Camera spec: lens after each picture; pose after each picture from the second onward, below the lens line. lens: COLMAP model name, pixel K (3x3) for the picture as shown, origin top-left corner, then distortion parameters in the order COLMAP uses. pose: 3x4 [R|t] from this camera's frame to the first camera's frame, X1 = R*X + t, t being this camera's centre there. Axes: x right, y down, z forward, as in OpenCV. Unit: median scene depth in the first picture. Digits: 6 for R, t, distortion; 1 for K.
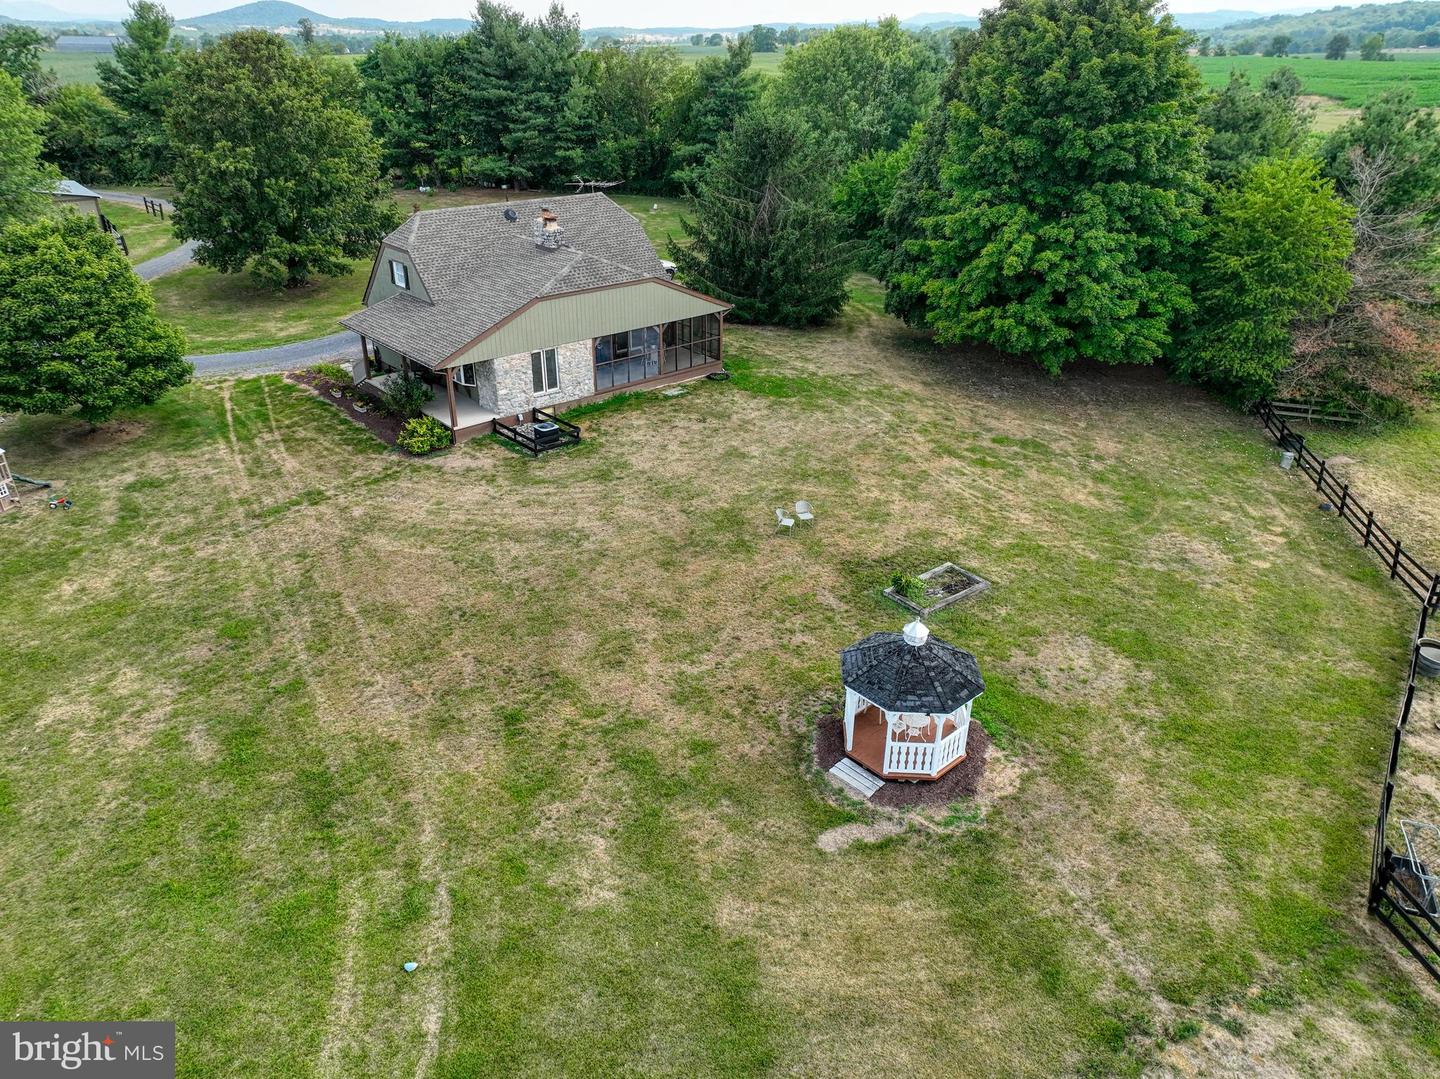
lens RADIAL K [[1013.9, 0, 721.9], [0, 1013.9, 538.5], [0, 0, 1]] dist [-0.003033, 0.018292]
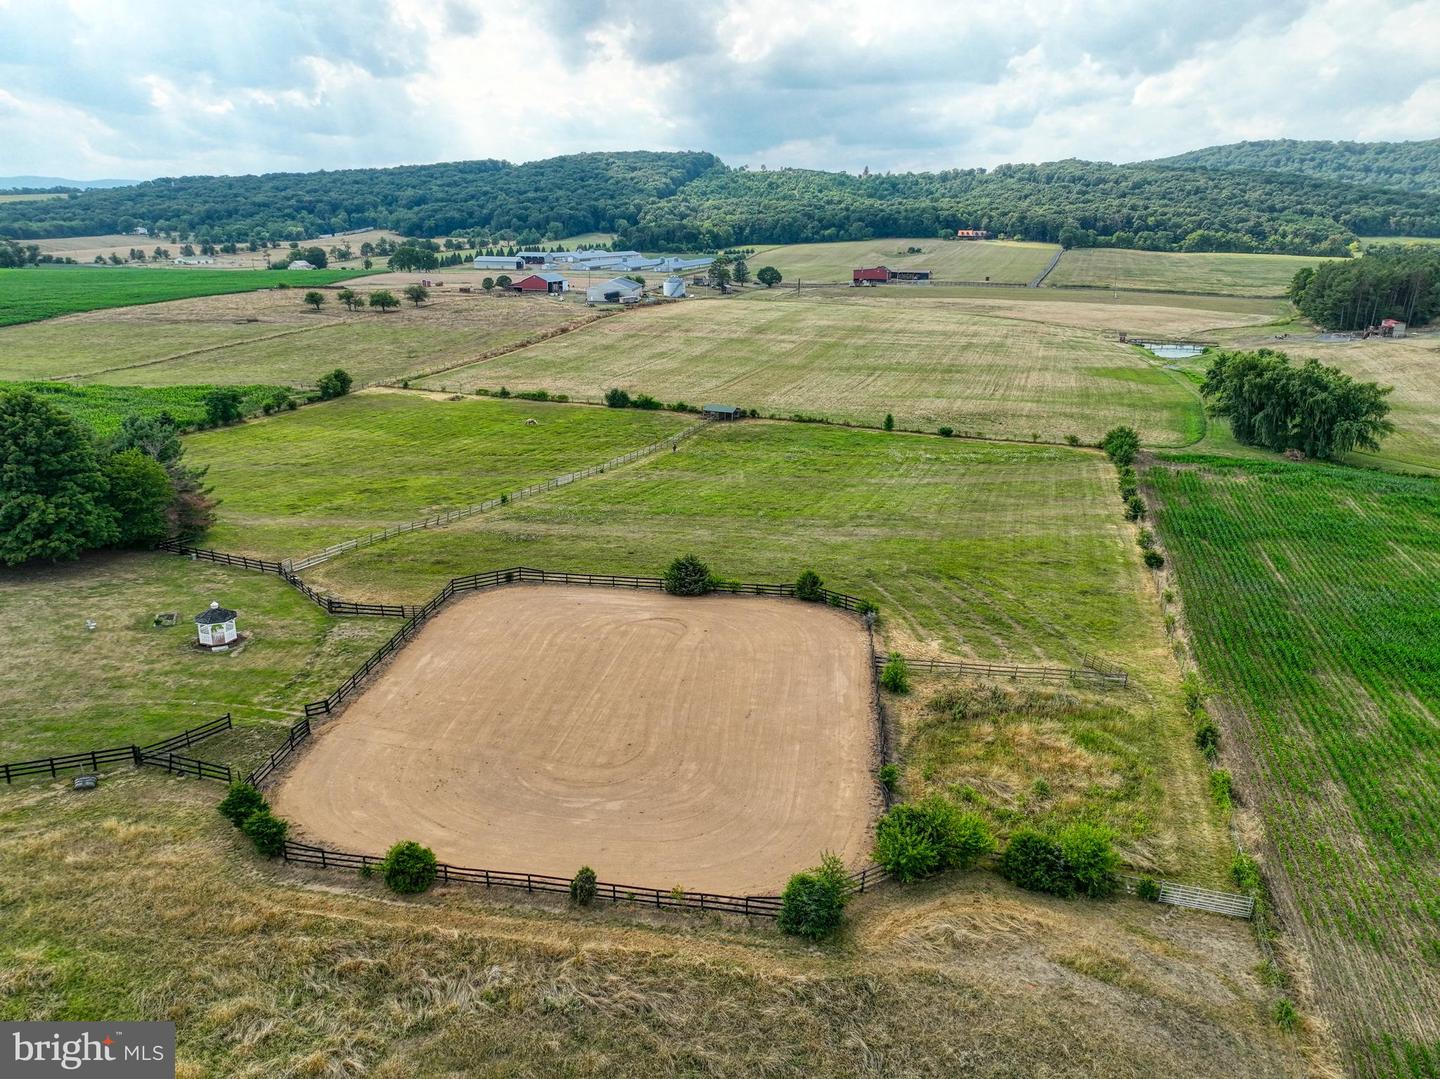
lens RADIAL K [[1013.9, 0, 721.9], [0, 1013.9, 538.5], [0, 0, 1]] dist [-0.003033, 0.018292]
pose [[0.255216, -0.285917, 0.923643, -1.639008], [0.420394, 0.893071, 0.160292, 0.036798], [-0.870709, 0.347385, 0.348124, -1.213292]]
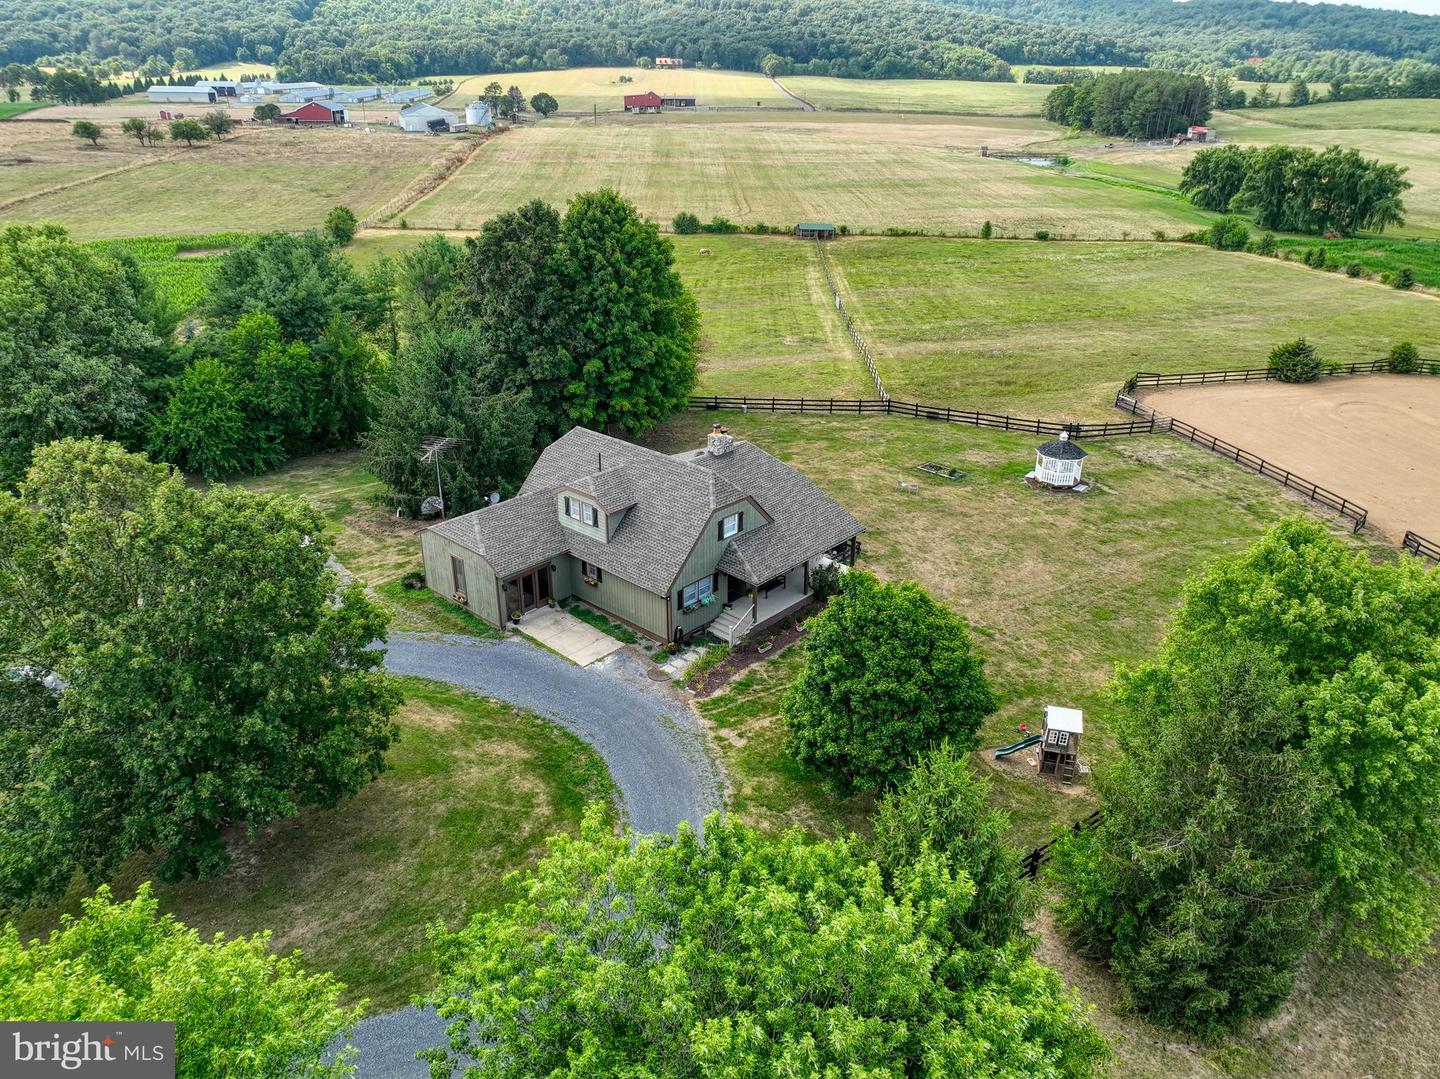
lens RADIAL K [[1013.9, 0, 721.9], [0, 1013.9, 538.5], [0, 0, 1]] dist [-0.003033, 0.018292]
pose [[-0.112765, -0.422609, 0.899269, -1.514424], [0.434451, 0.792974, 0.427135, -0.834778], [-0.893609, 0.438855, 0.094183, 1.061989]]
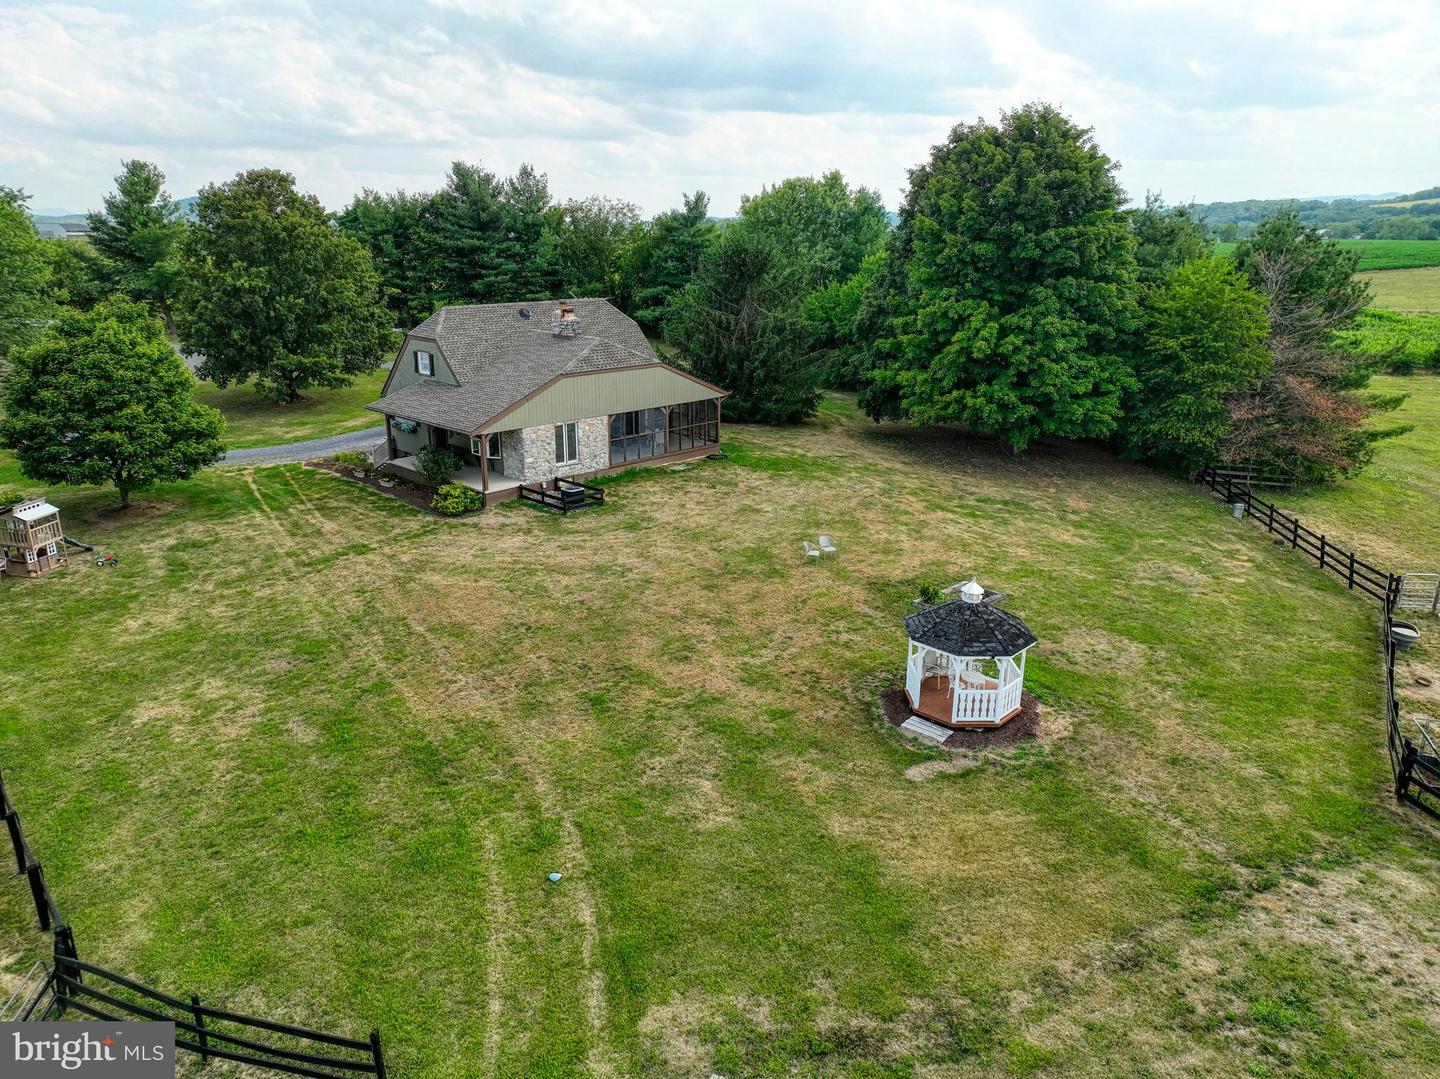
lens RADIAL K [[1013.9, 0, 721.9], [0, 1013.9, 538.5], [0, 0, 1]] dist [-0.003033, 0.018292]
pose [[0.996939, -0.023423, 0.074595, -0.101994], [0.035253, 0.986248, -0.161468, 0.125409], [-0.069788, 0.163603, 0.984055, -0.057405]]
